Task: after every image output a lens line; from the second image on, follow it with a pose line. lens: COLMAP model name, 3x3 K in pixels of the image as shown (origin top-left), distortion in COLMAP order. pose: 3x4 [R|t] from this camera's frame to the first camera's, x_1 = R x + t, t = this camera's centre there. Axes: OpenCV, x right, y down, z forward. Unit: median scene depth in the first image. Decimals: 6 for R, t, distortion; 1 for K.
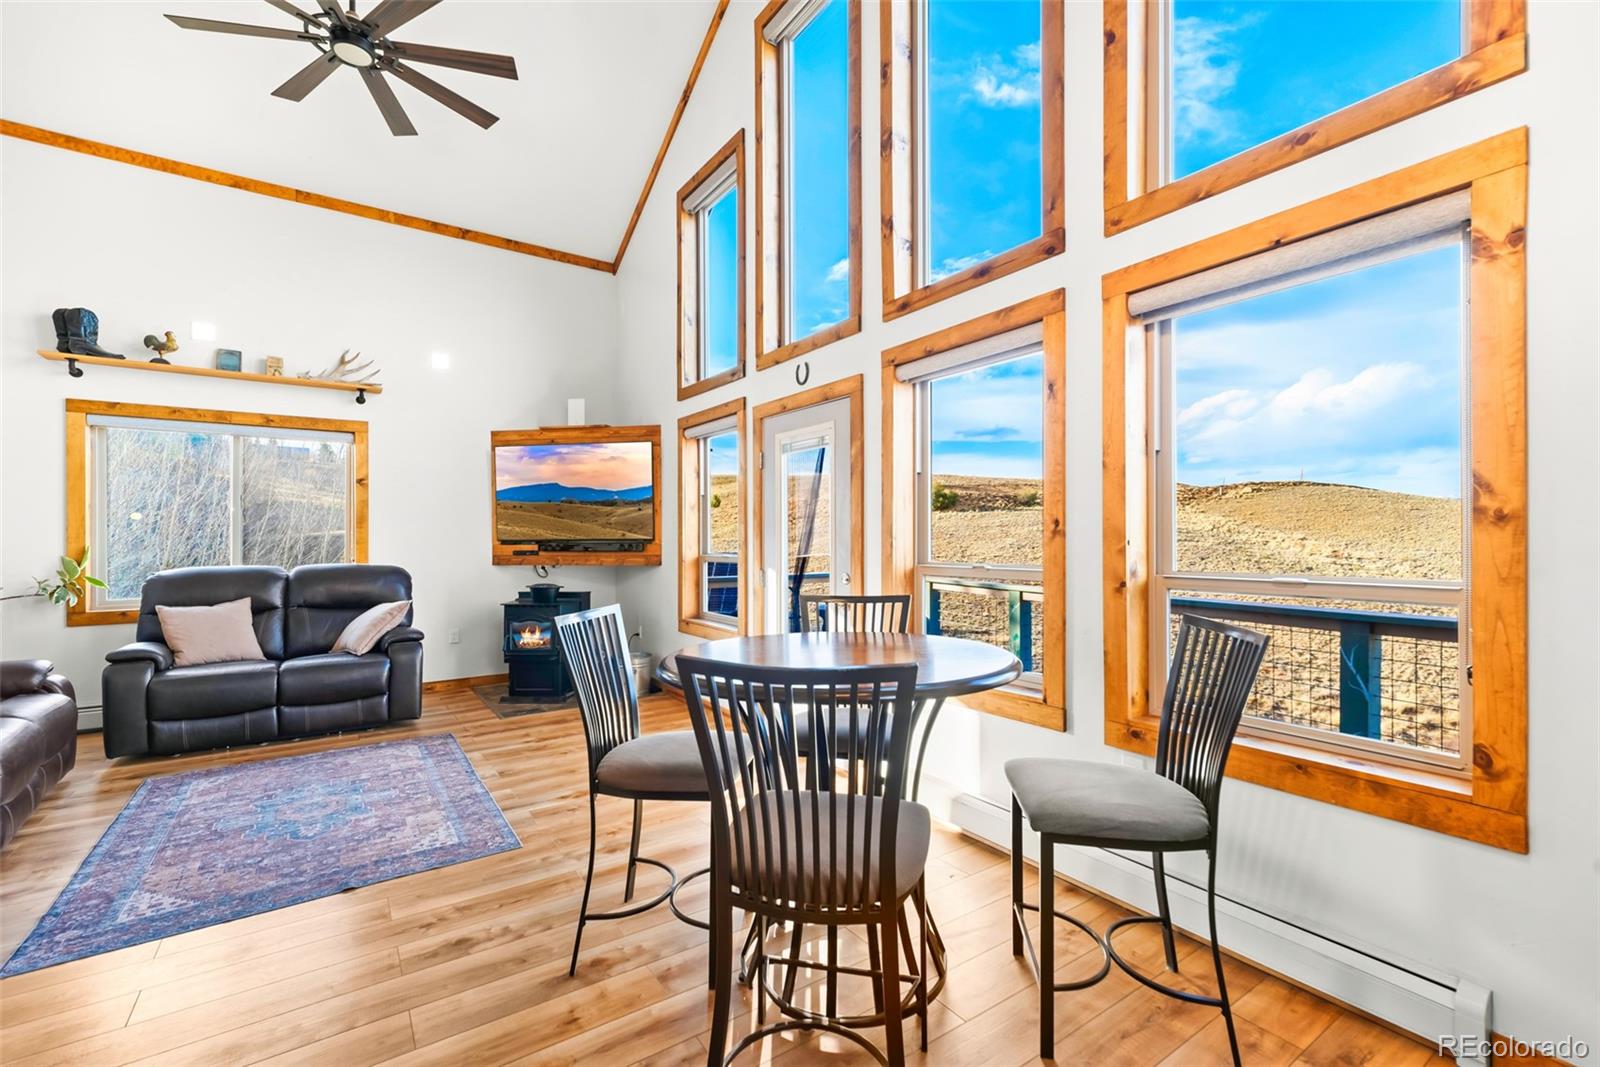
lens RADIAL K [[687.7, 0, 802.3], [0, 687.7, 537.9], [0, 0, 1]] dist [0.007663, 0.000607]
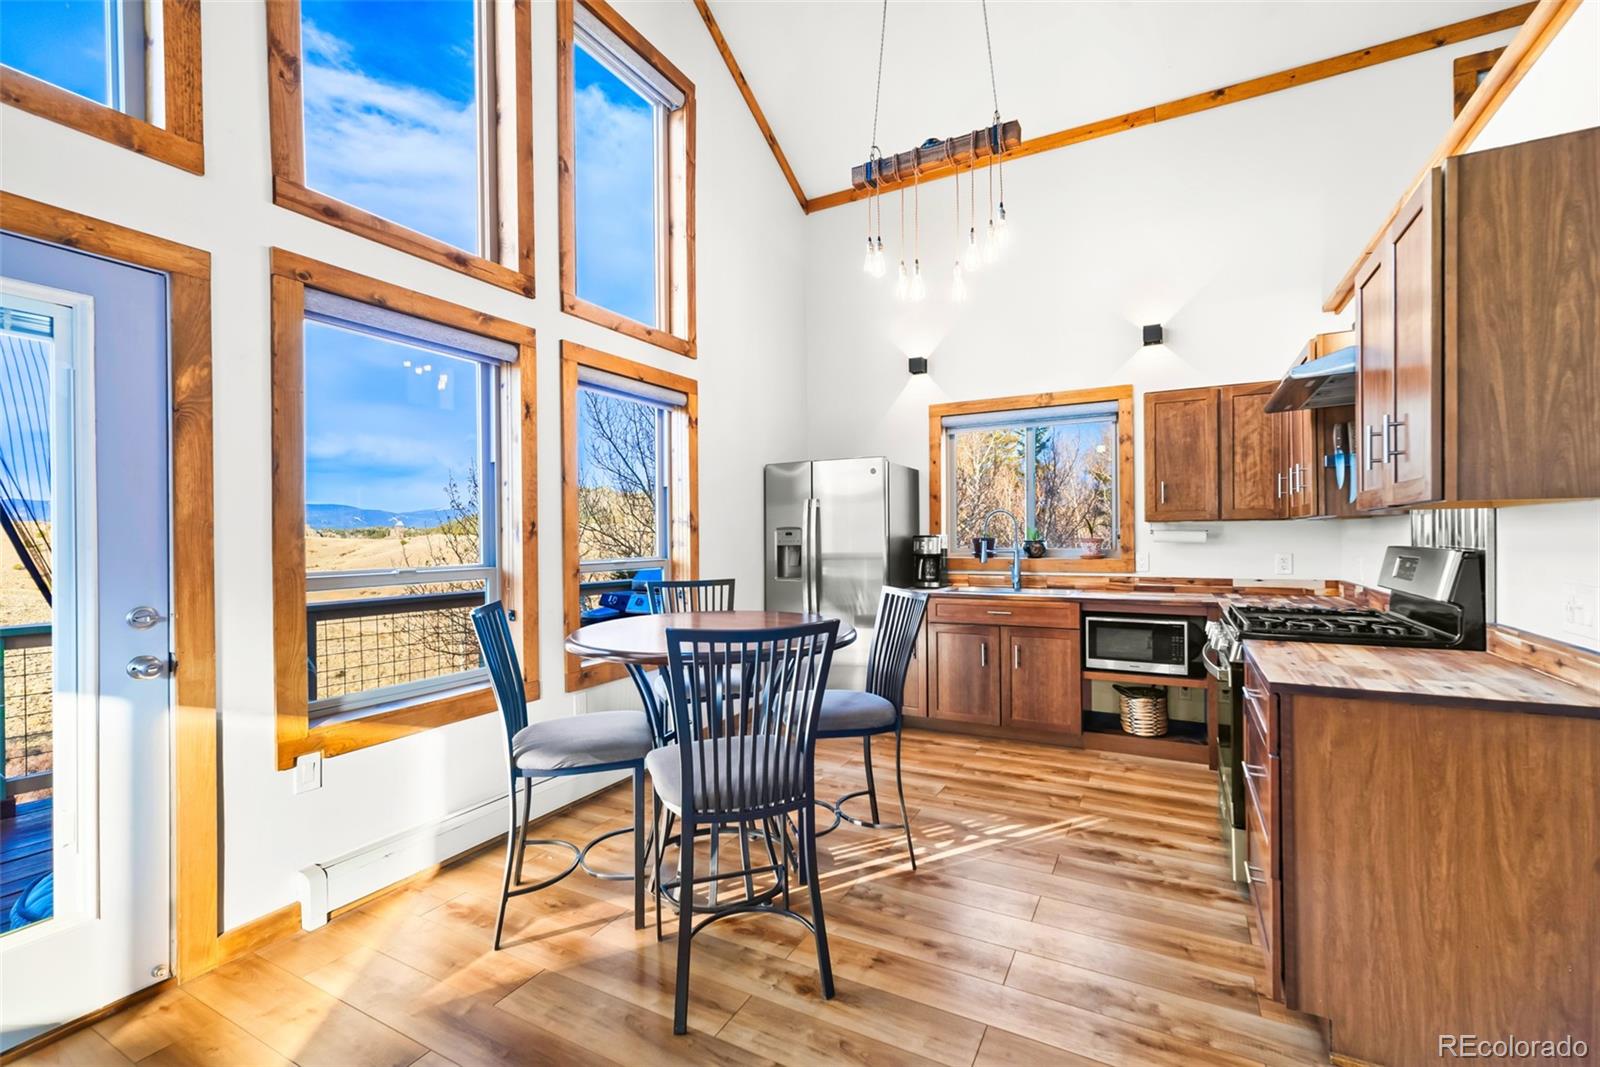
lens RADIAL K [[687.7, 0, 802.3], [0, 687.7, 537.9], [0, 0, 1]] dist [0.007663, 0.000607]
pose [[-0.456472, 0.005392, 0.889721, -0.899086], [0.009030, 0.999958, -0.001427, 0.006000], [-0.889692, 0.007383, -0.456502, 1.134286]]
